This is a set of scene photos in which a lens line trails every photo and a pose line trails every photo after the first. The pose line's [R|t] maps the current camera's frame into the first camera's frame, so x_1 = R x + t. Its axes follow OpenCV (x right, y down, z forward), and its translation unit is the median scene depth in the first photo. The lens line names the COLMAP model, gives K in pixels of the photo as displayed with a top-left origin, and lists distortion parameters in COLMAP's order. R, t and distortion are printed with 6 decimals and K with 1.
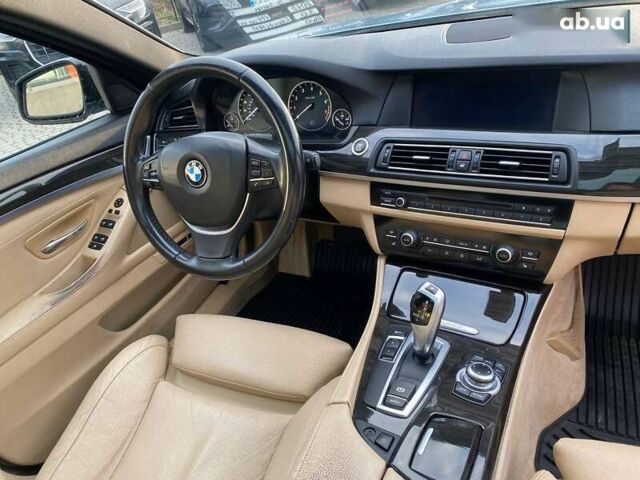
lens RADIAL K [[473.7, 0, 320.0], [0, 473.7, 240.0], [0, 0, 1]] dist [-0.007826, -0.003506]
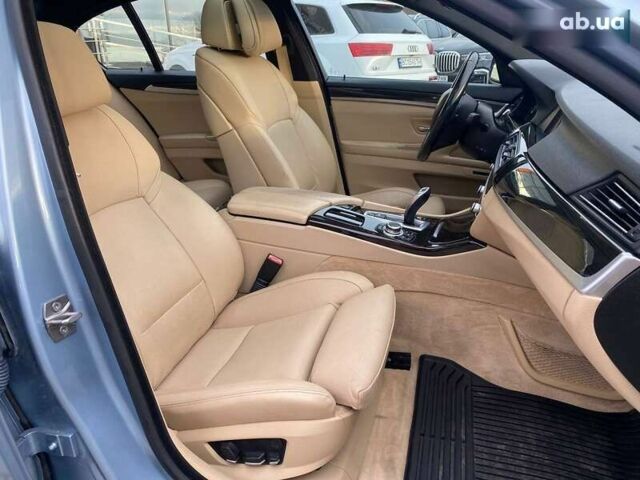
lens RADIAL K [[489.8, 0, 312.6], [0, 489.8, 235.0], [0, 0, 1]] dist [0.008069, 0.000910]
pose [[0.178883, 0.528601, -0.829809, 1.571037], [-0.543043, 0.756351, 0.364742, -0.185253], [0.820430, 0.385376, 0.422352, -0.069125]]
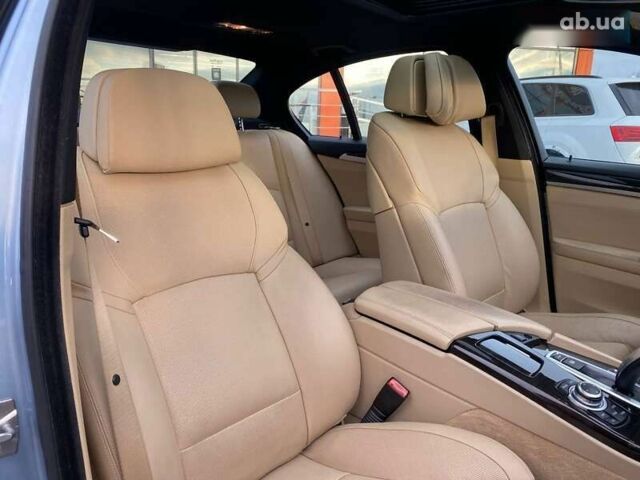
lens RADIAL K [[478.2, 0, 320.0], [0, 478.2, 240.0], [0, 0, 1]] dist [0.029988, -0.010503]
pose [[-0.294824, 0.400969, -0.867354, 1.147265], [-0.481812, 0.721485, 0.497309, -0.202666], [0.825188, 0.564520, -0.019519, 0.219565]]
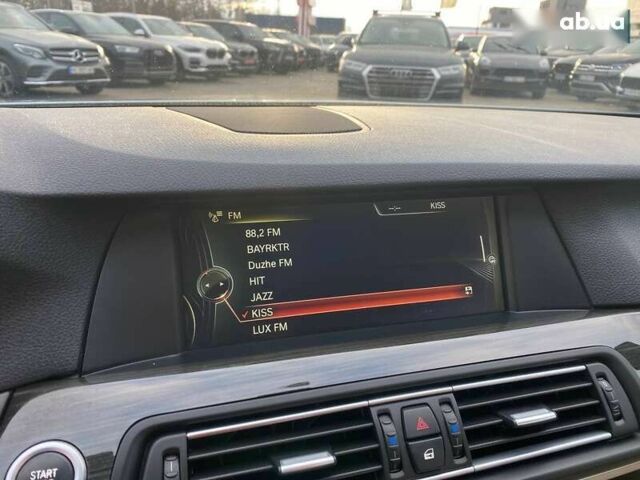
lens RADIAL K [[492.7, 0, 320.0], [0, 492.7, 240.0], [0, 0, 1]] dist [0.002181, 0.004521]
pose [[0.645035, -0.067134, 0.761198, -0.014556], [0.258542, 0.956559, -0.134723, -0.266374], [-0.719087, 0.283703, 0.634371, 0.748671]]
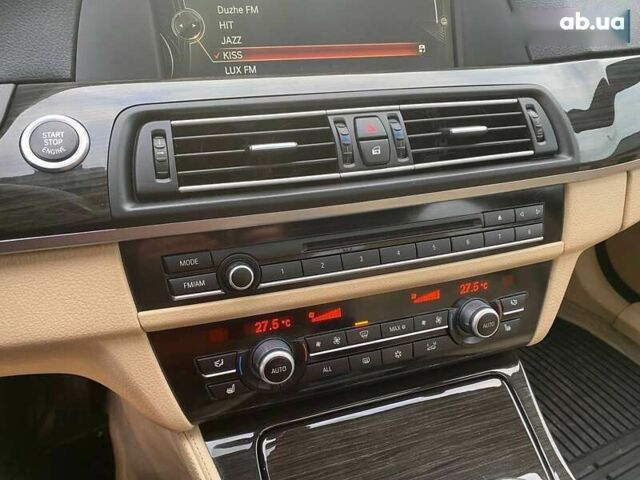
lens RADIAL K [[501.7, 0, 320.0], [0, 501.7, 240.0], [0, 0, 1]] dist [0.006635, 0.000837]
pose [[0.617819, -0.220761, 0.754695, -0.075447], [0.280492, 0.958513, 0.050762, -0.113354], [-0.734591, 0.180324, 0.654109, 0.728699]]
